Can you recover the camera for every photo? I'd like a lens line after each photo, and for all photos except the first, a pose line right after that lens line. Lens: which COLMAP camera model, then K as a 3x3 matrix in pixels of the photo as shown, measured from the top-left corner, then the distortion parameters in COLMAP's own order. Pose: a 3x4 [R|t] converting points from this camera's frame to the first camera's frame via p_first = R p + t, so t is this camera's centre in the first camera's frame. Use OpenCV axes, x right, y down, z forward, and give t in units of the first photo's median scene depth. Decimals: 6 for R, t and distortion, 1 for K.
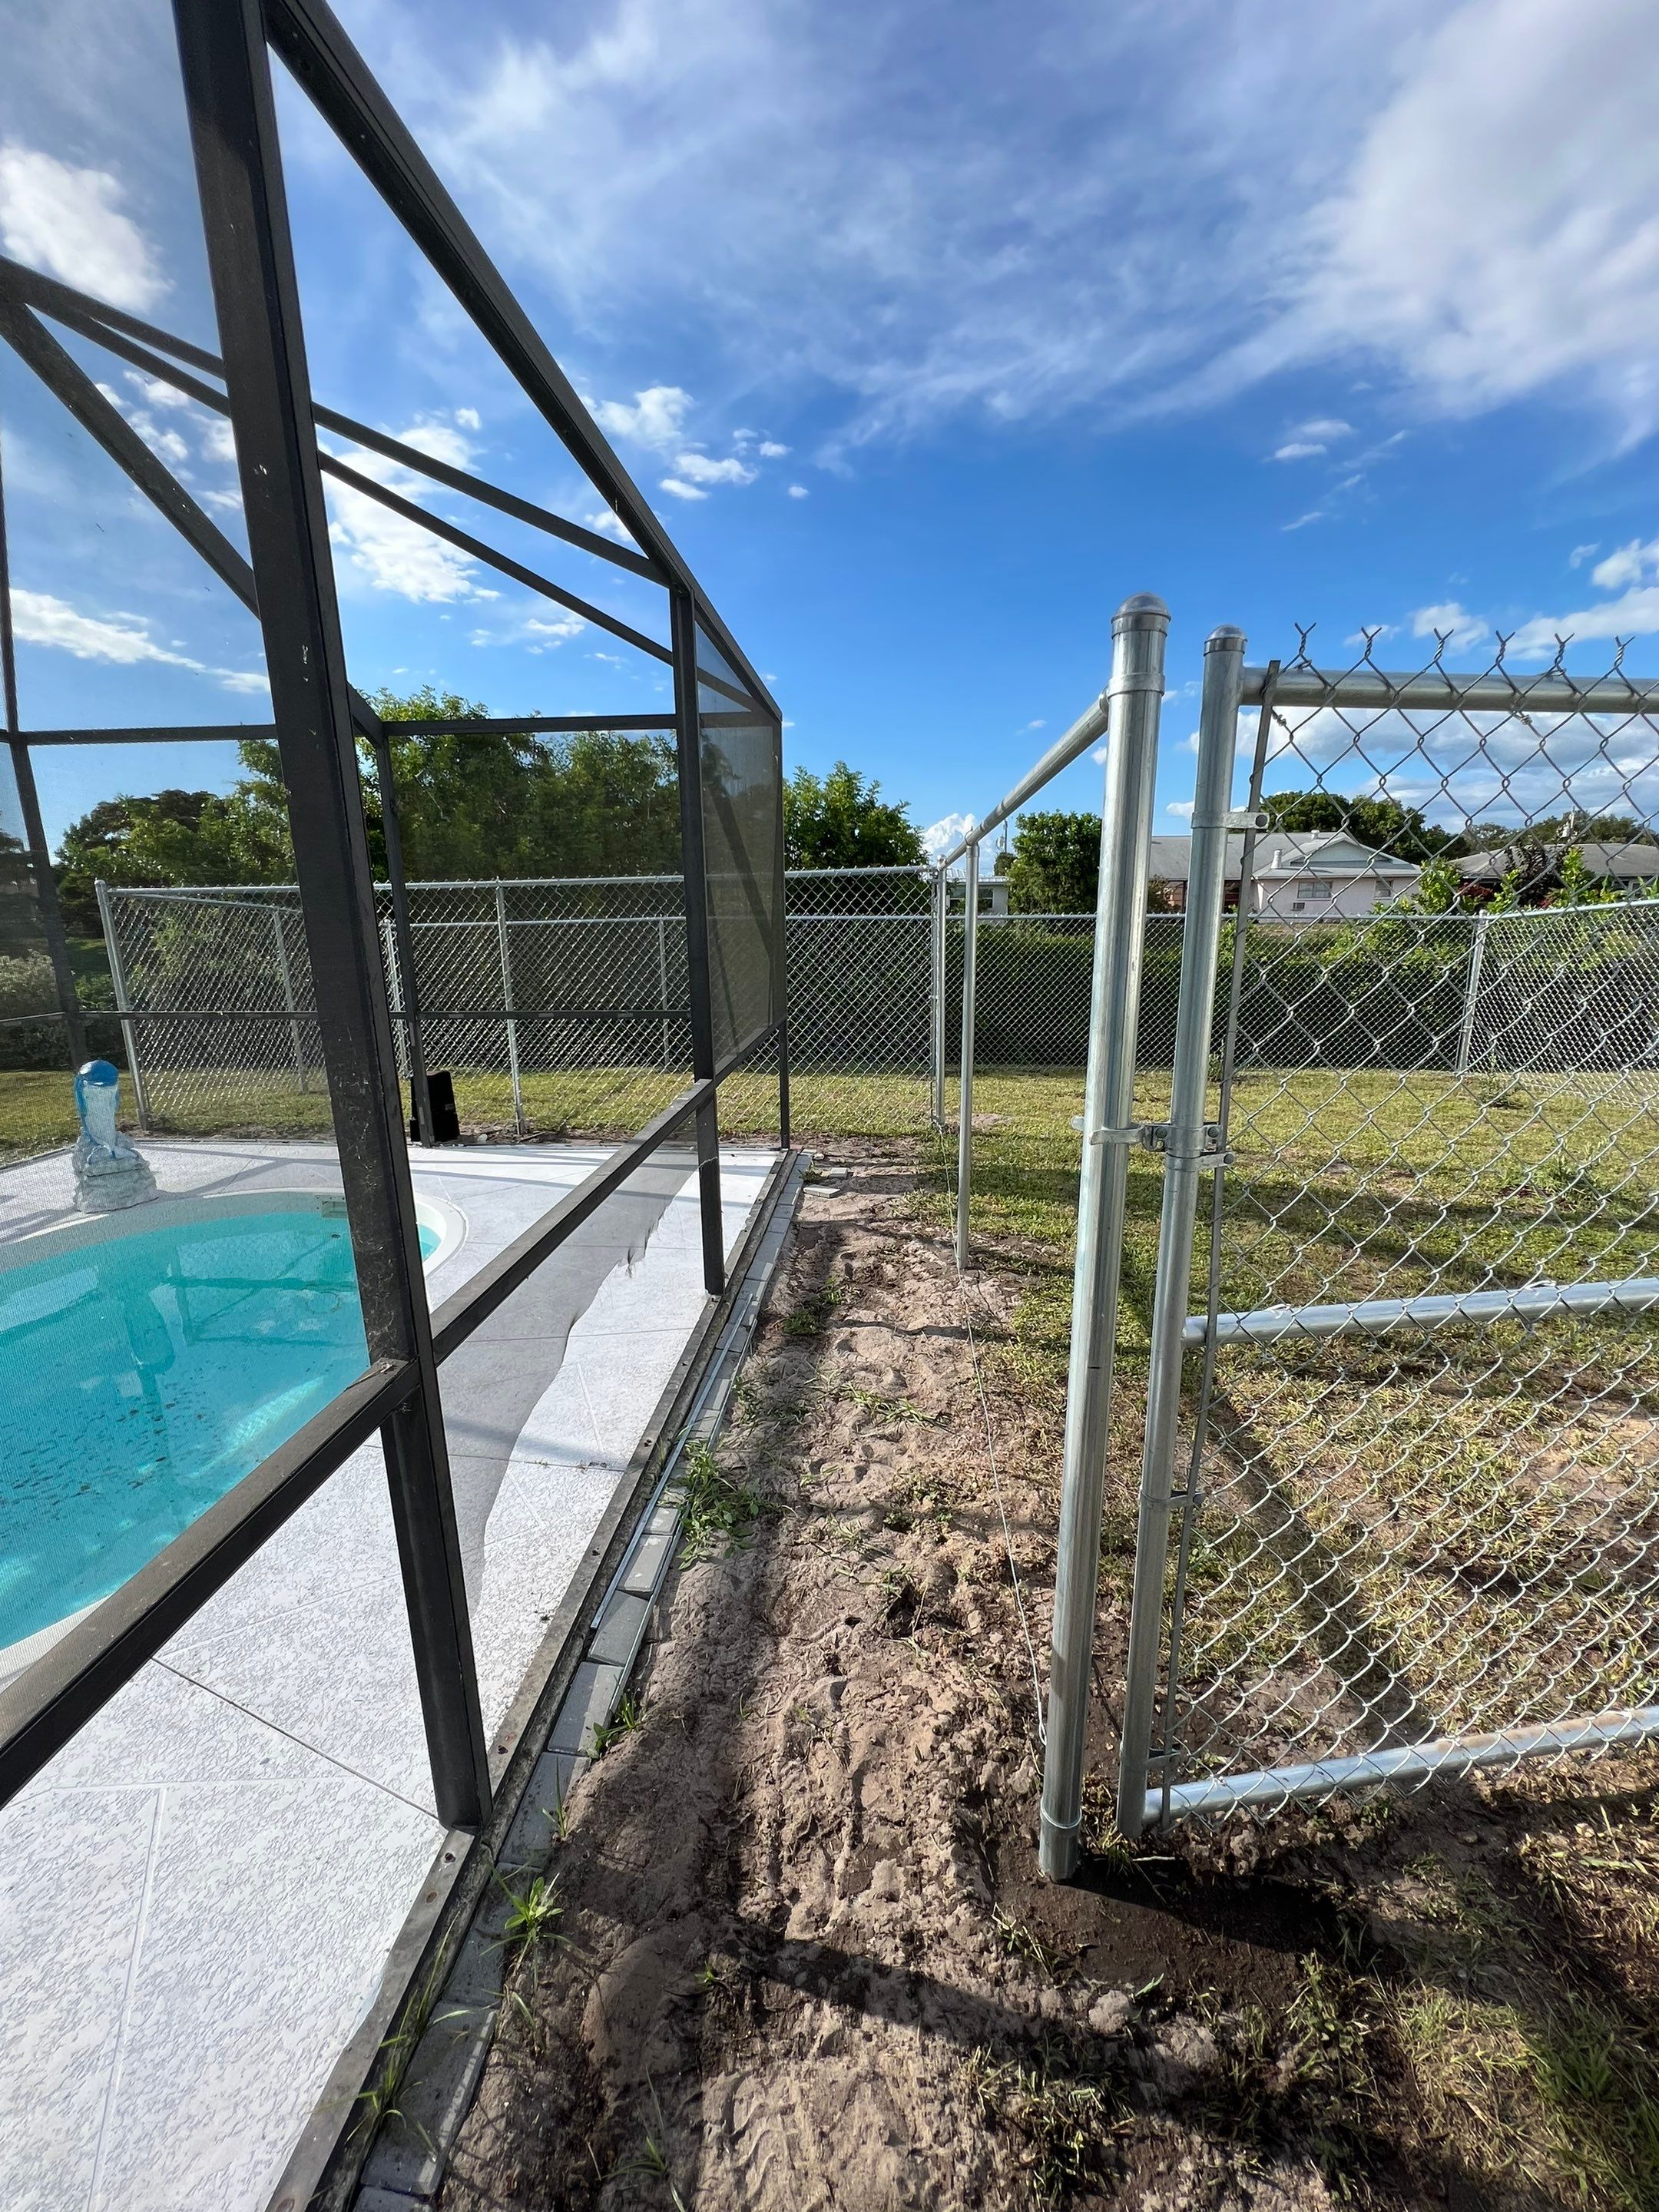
lens RADIAL K [[893.1, 0, 812.9], [0, 893.1, 1121.3], [0, 0, 1]] dist [-0.007420, 0.001424]
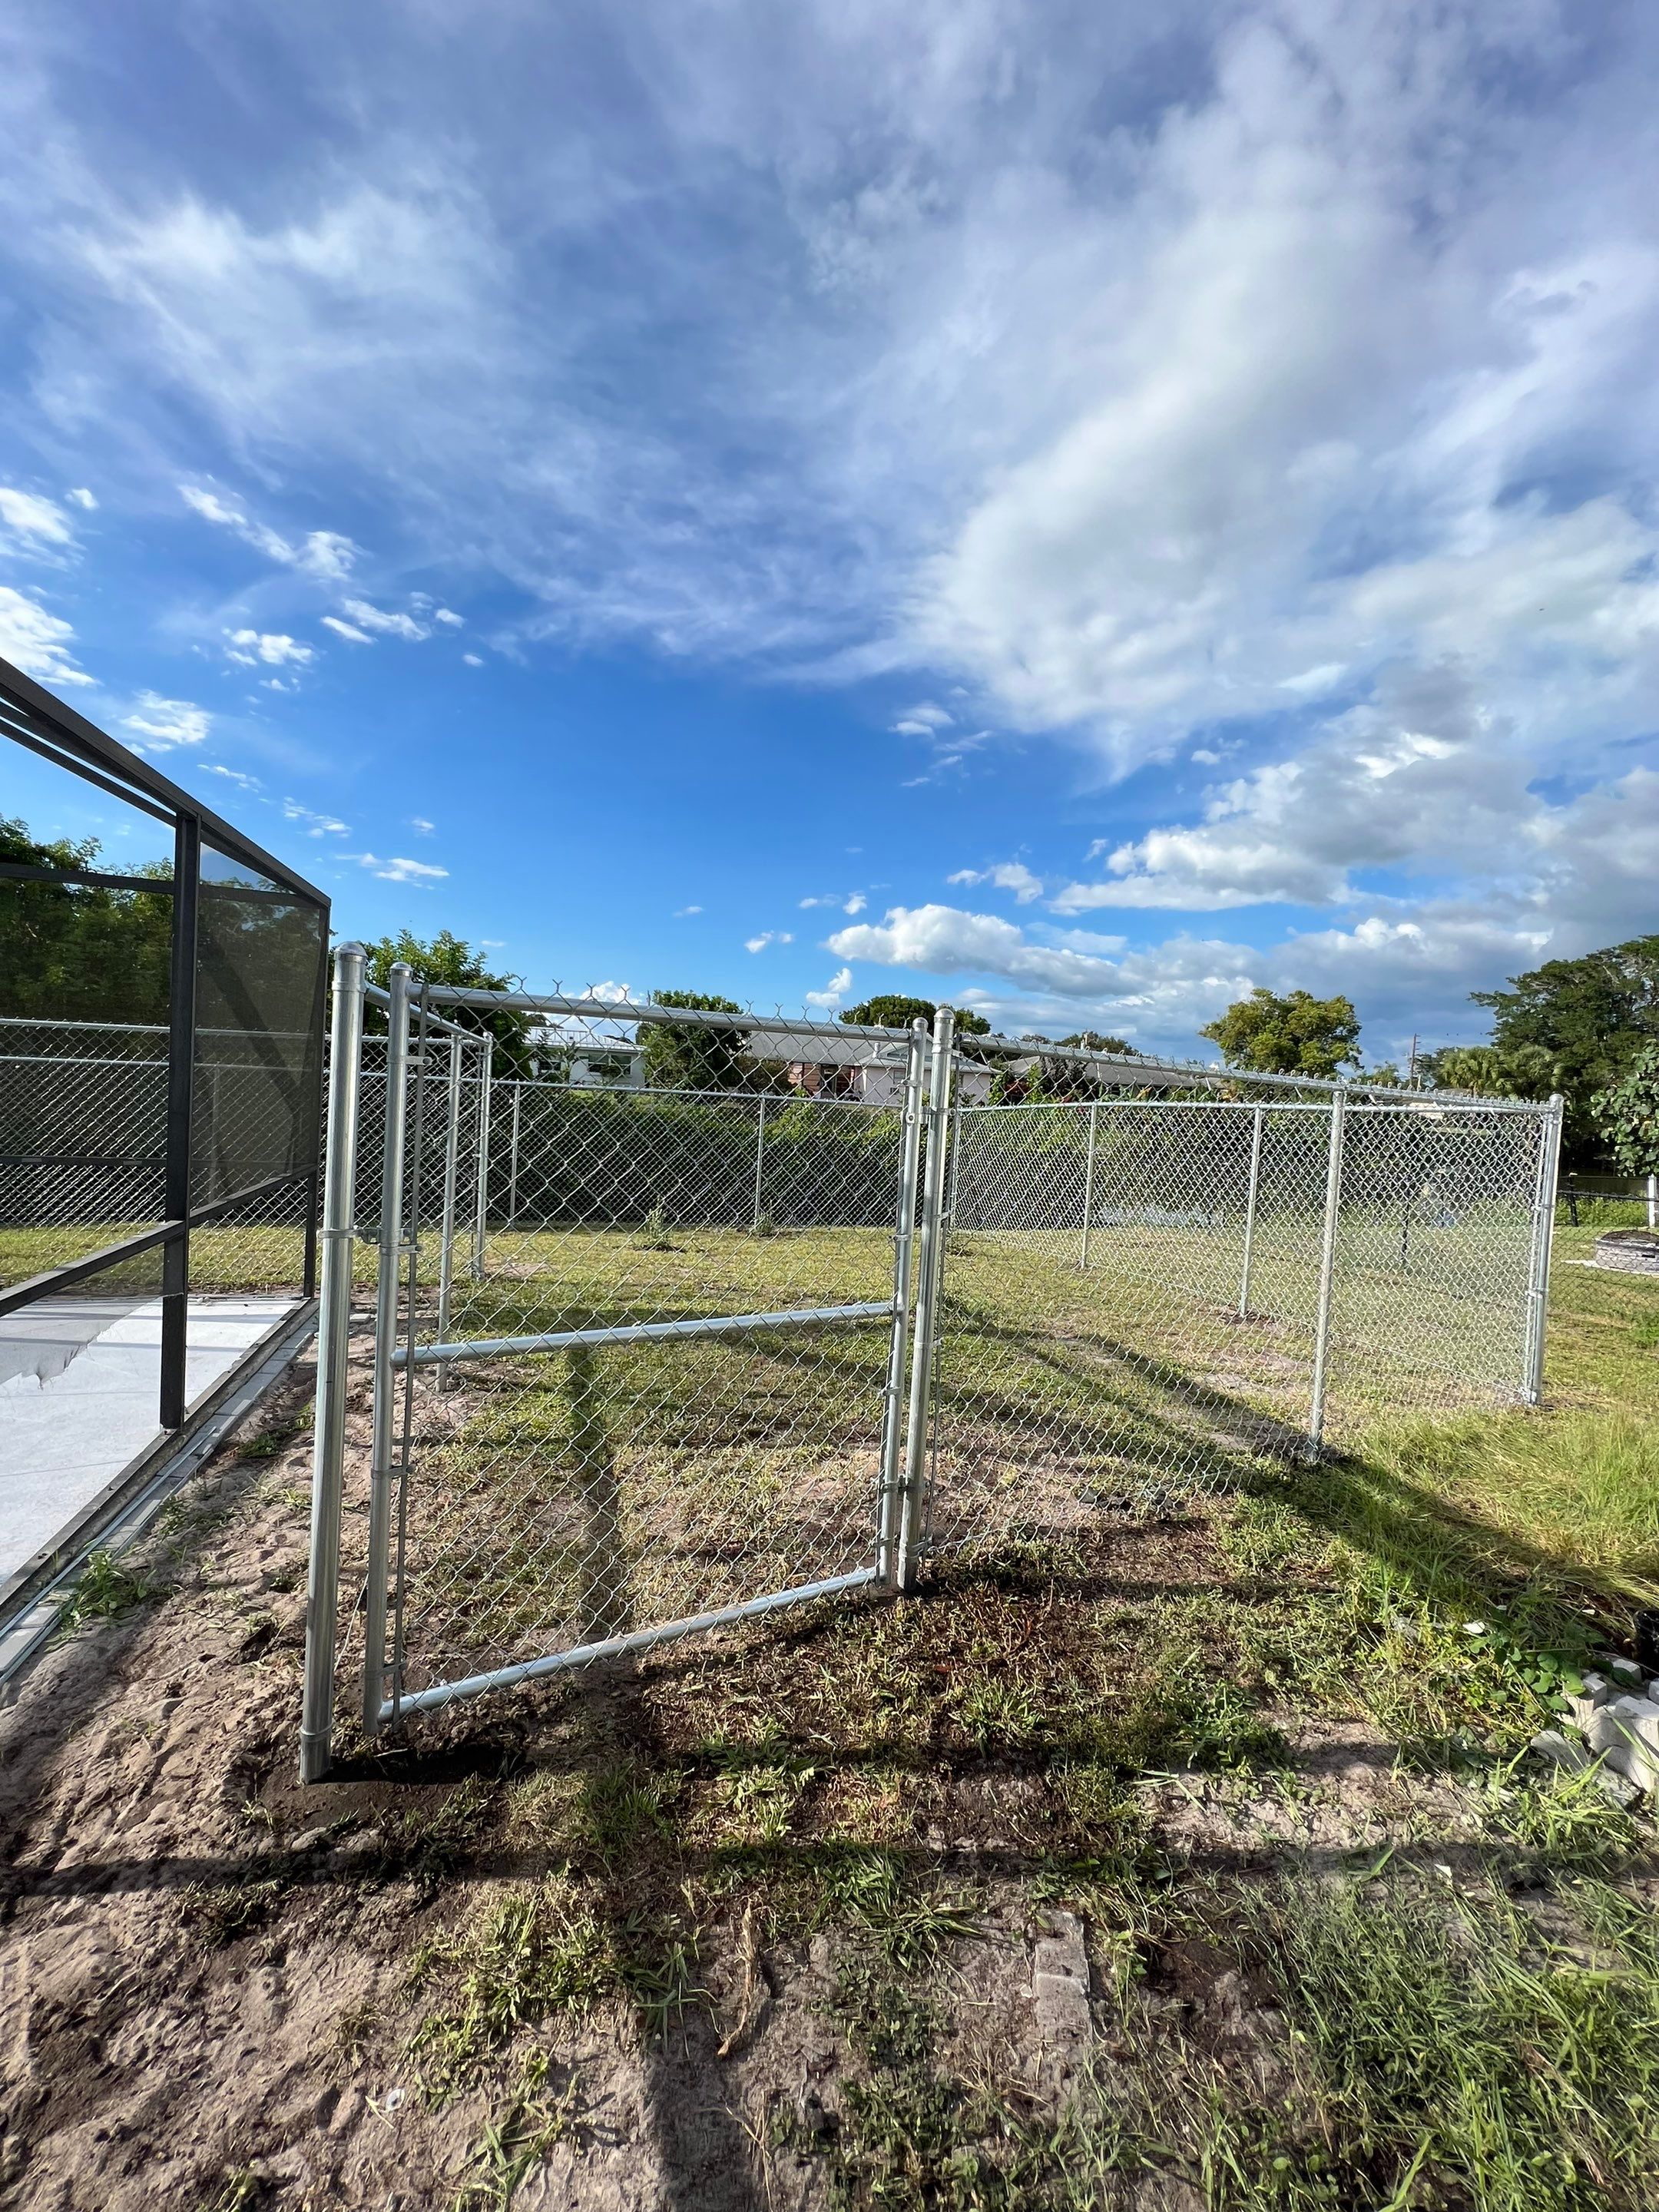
lens RADIAL K [[909.1, 0, 837.7], [0, 909.1, 1085.8], [0, 0, 1]] dist [-0.001416, -0.000674]
pose [[0.920415, 0.066364, 0.385268, 0.173734], [0.019607, 0.976410, -0.215033, 0.047461], [-0.390450, 0.205473, 0.897402, -0.340101]]
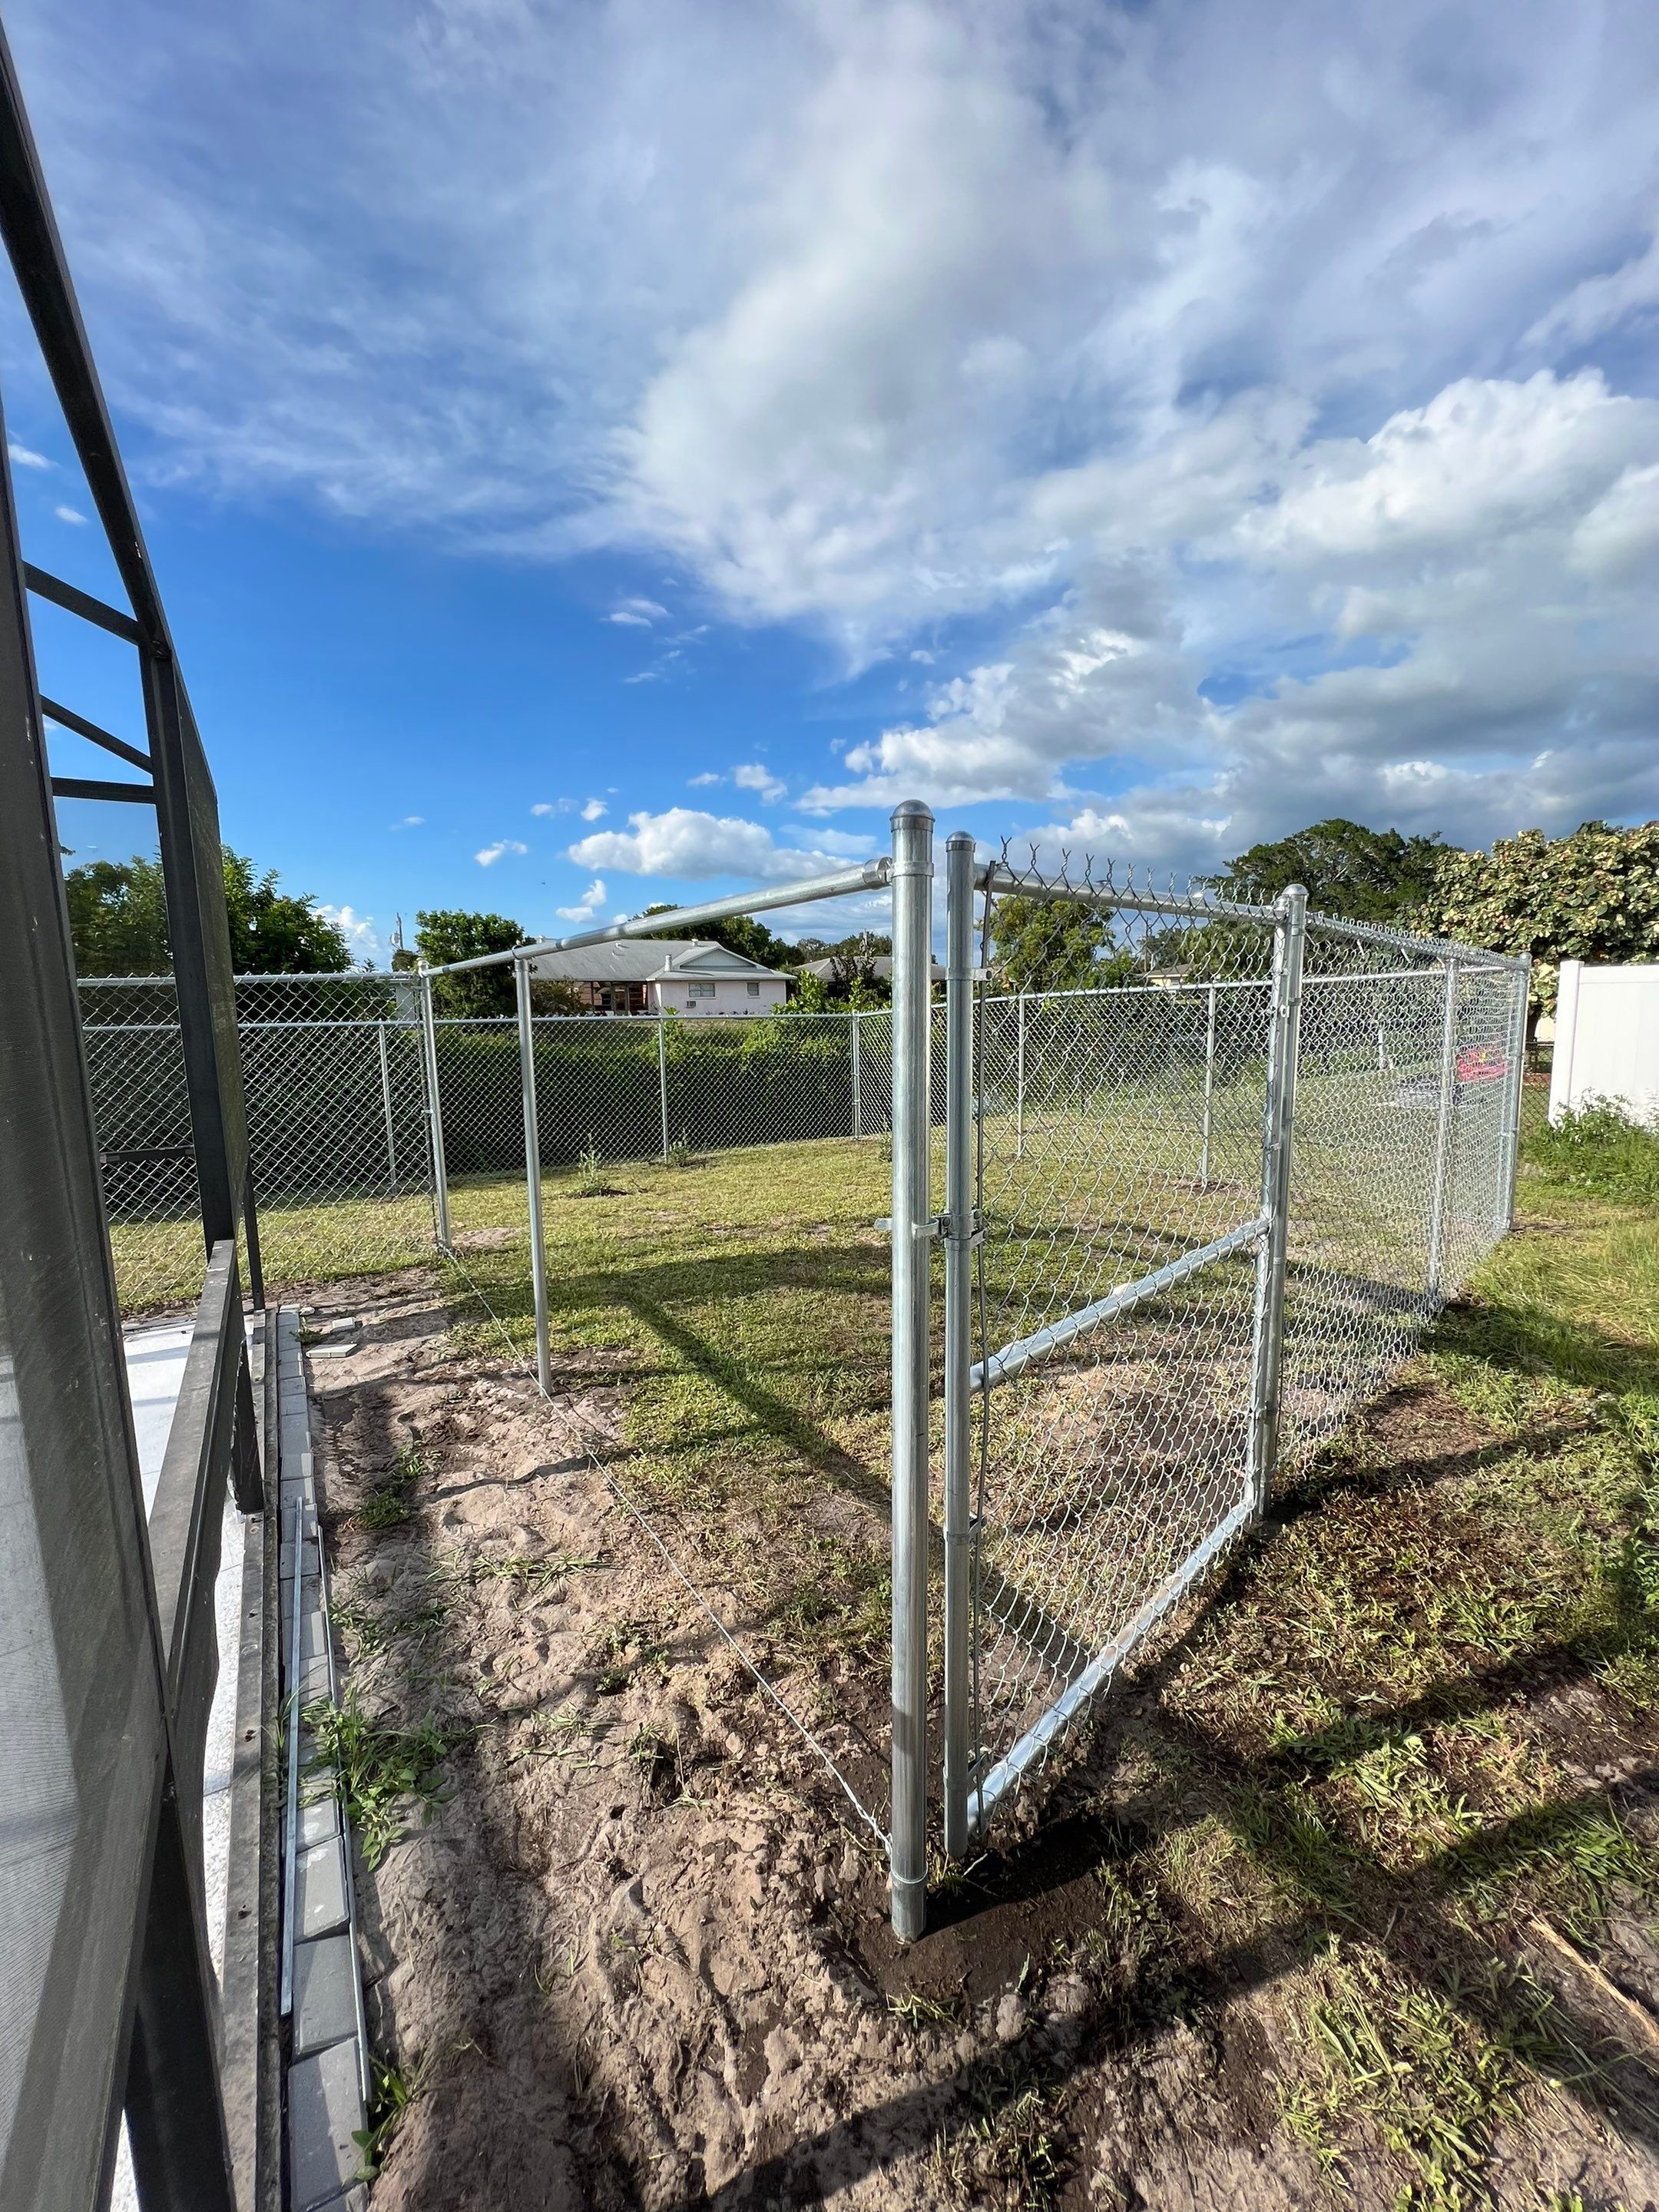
lens RADIAL K [[902.6, 0, 831.4], [0, 902.6, 1114.4], [0, 0, 1]] dist [-0.003503, 0.000214]
pose [[0.794929, -0.077164, 0.601776, -0.155853], [0.145891, 0.987087, -0.066147, -0.023252], [-0.588901, 0.140376, 0.795921, 0.029594]]
